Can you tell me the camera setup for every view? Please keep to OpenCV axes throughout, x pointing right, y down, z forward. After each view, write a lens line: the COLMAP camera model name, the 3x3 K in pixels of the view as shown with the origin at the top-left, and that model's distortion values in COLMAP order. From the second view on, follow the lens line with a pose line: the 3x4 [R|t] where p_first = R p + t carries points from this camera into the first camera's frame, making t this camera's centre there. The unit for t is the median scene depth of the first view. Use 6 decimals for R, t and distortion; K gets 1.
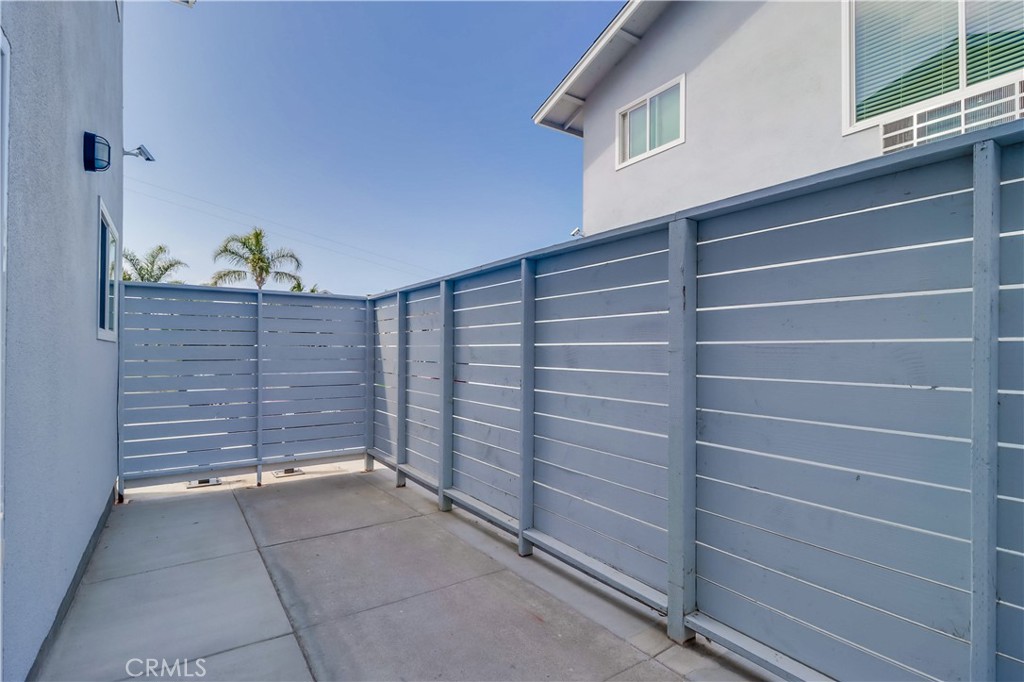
lens RADIAL K [[495.5, 0, 507.1], [0, 495.5, 346.9], [0, 0, 1]] dist [0.029378, -0.000905]
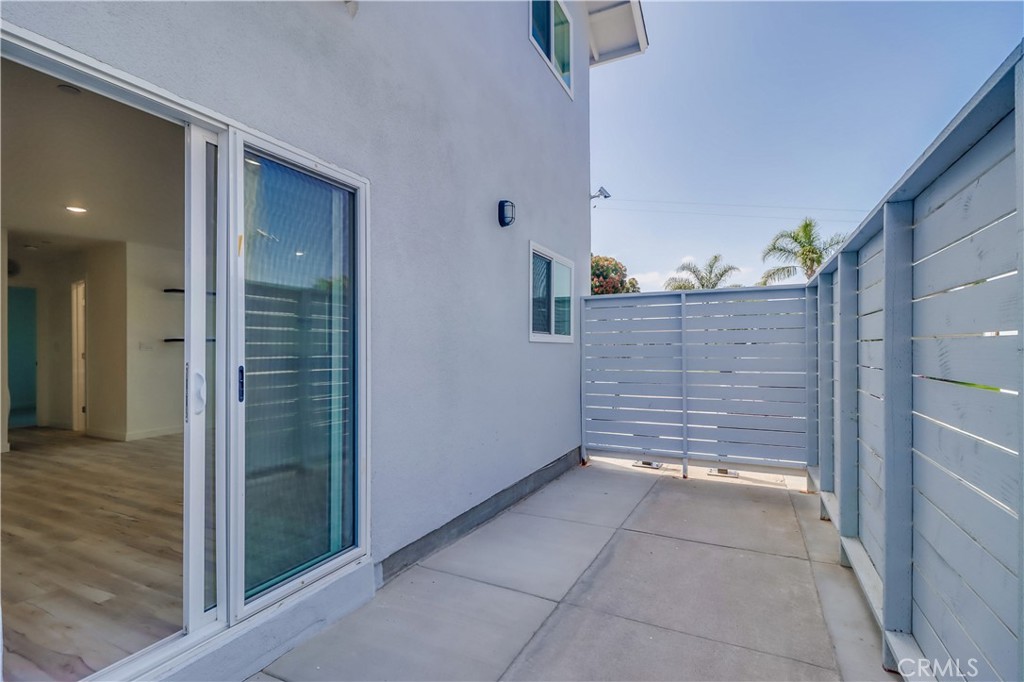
lens RADIAL K [[495.5, 0, 508.6], [0, 495.5, 343.1], [0, 0, 1]] dist [0.029378, -0.000905]
pose [[0.499007, -0.014728, -0.866473, 0.201603], [0.013318, 0.999868, -0.009326, 0.000622], [0.866496, -0.006886, 0.499137, 0.145737]]
